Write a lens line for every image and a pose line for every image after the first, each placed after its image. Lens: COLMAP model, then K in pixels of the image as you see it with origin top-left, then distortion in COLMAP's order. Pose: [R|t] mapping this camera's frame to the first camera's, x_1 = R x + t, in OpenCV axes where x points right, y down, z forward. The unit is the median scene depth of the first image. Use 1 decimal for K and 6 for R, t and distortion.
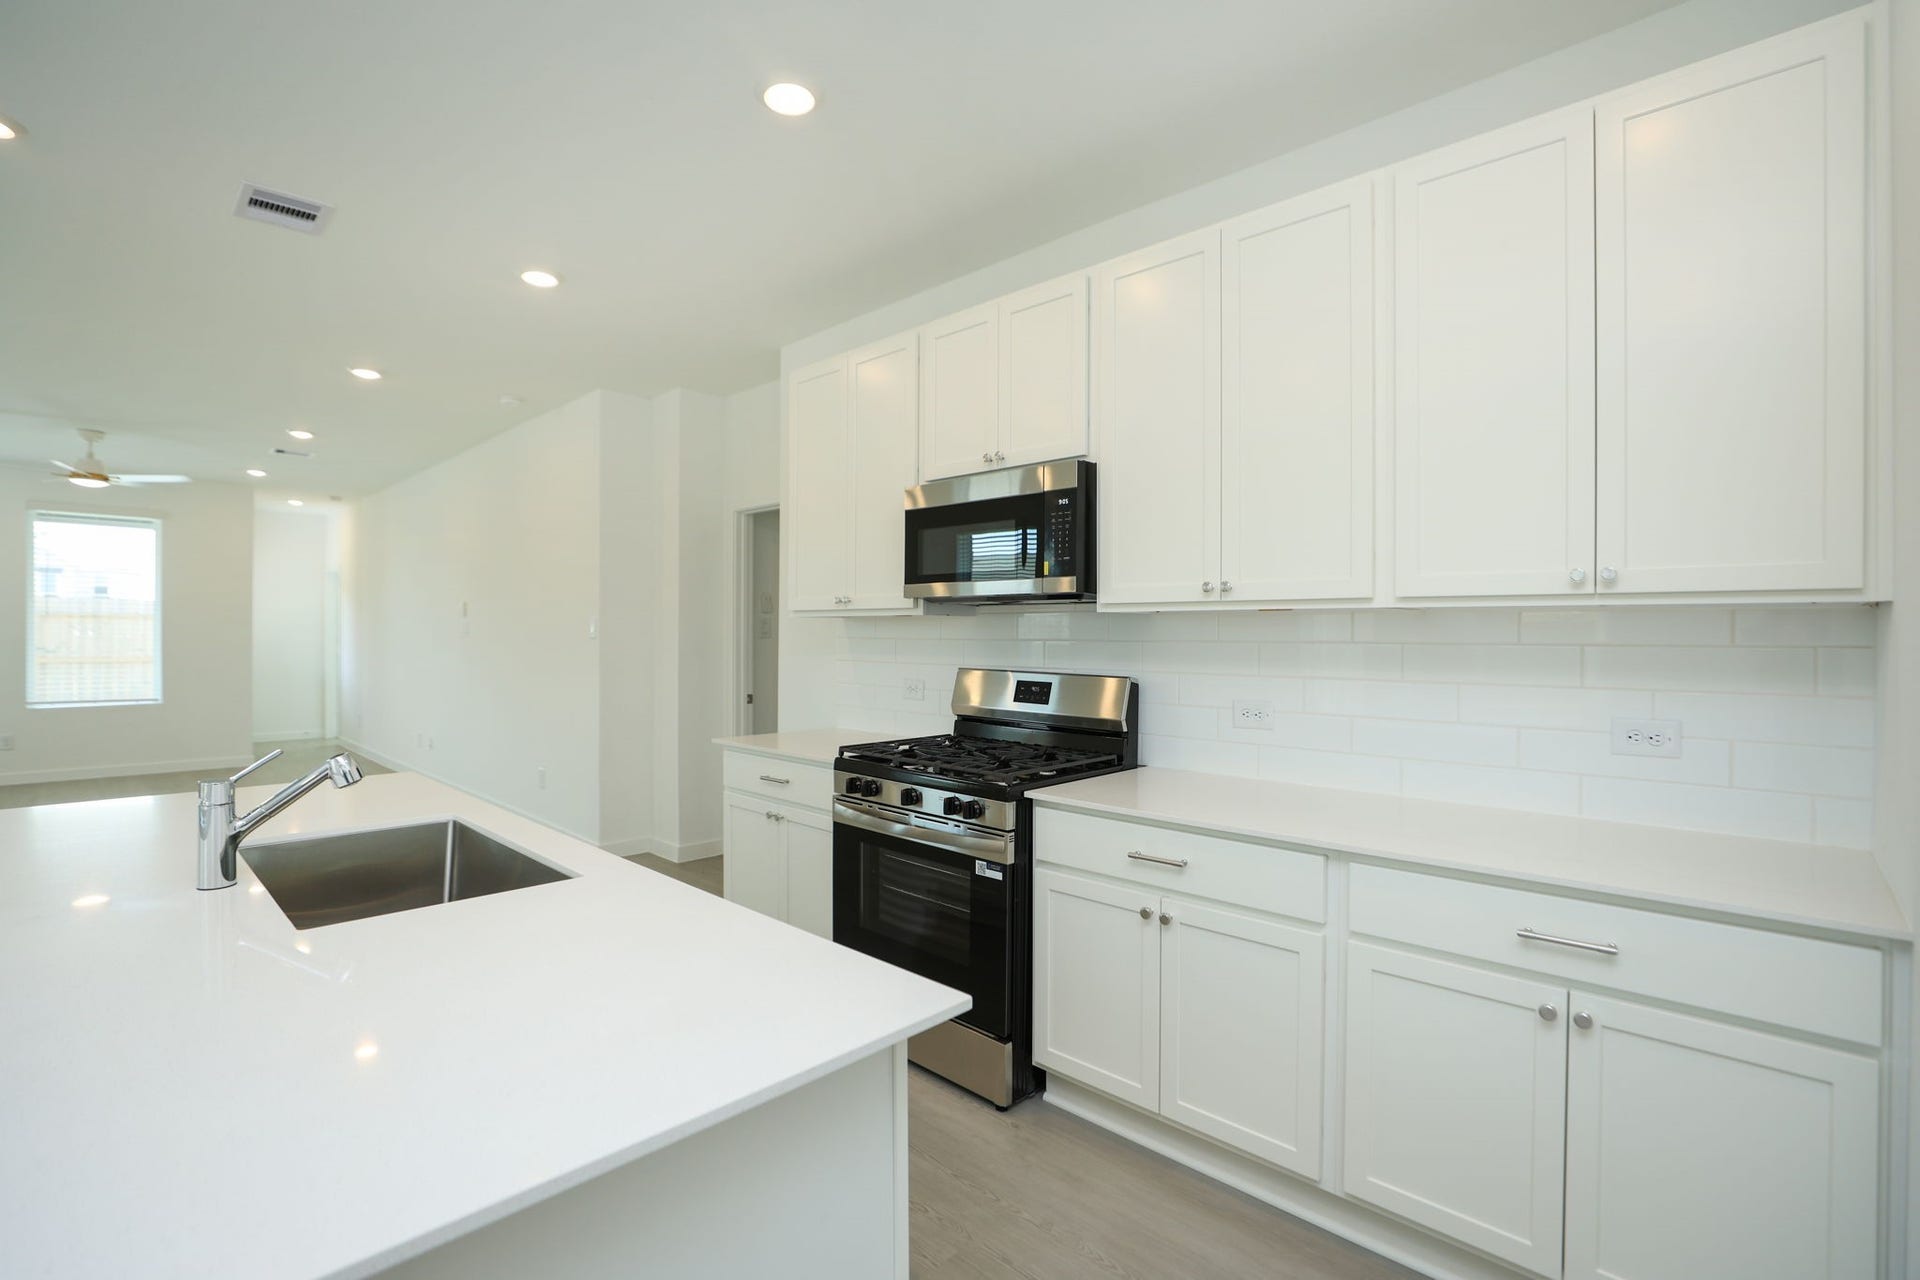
lens RADIAL K [[878.8, 0, 956.1], [0, 878.8, 638.3], [0, 0, 1]] dist [-0.029398, 0.000958]
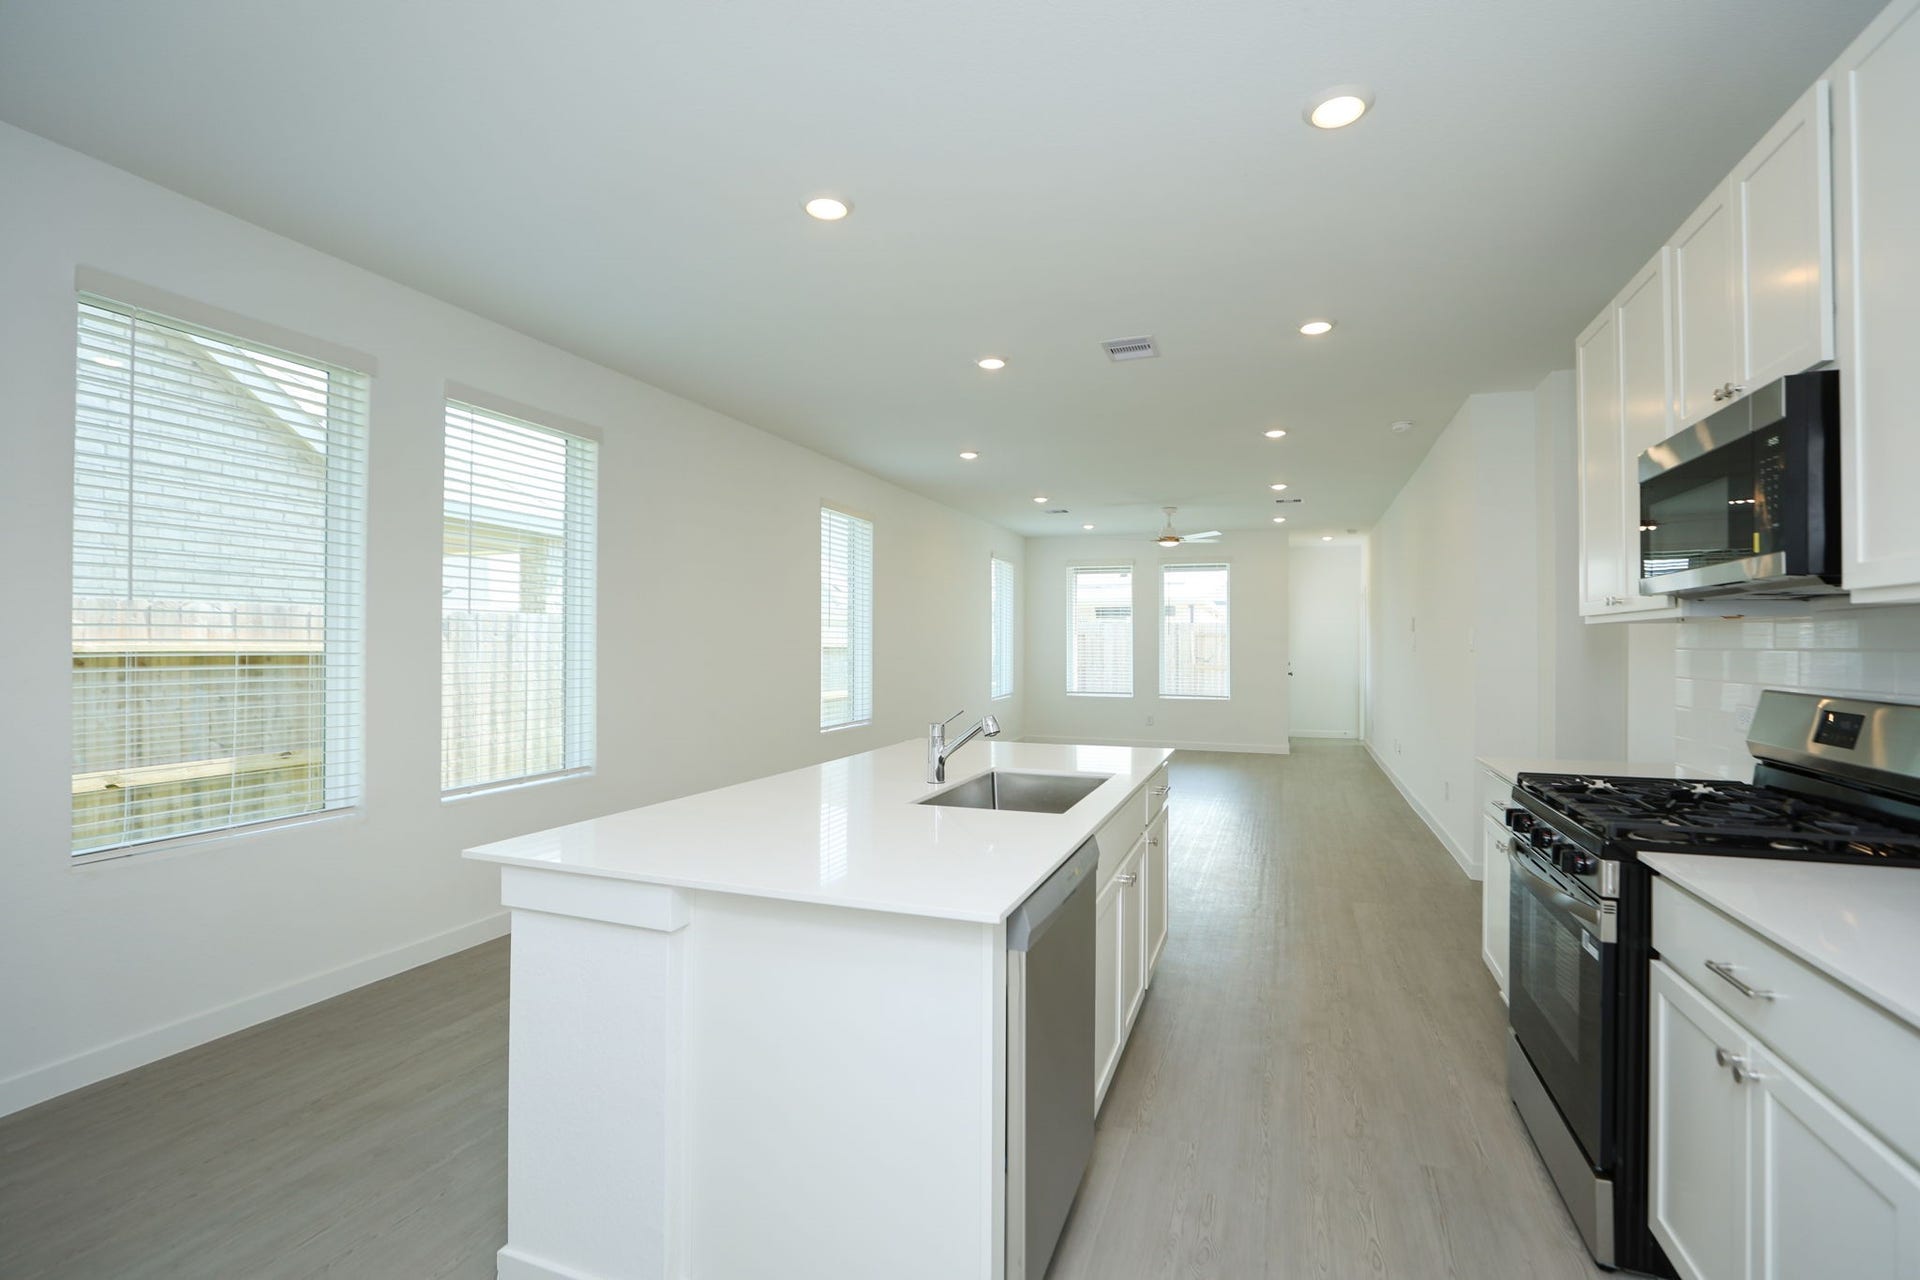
lens RADIAL K [[878.8, 0, 954.1], [0, 878.8, 642.8], [0, 0, 1]] dist [-0.029398, 0.000958]
pose [[0.401968, -0.009521, -0.915604, 0.405450], [-0.001705, 0.999936, -0.011146, 0.005606], [0.915652, 0.006042, 0.401926, 0.142845]]
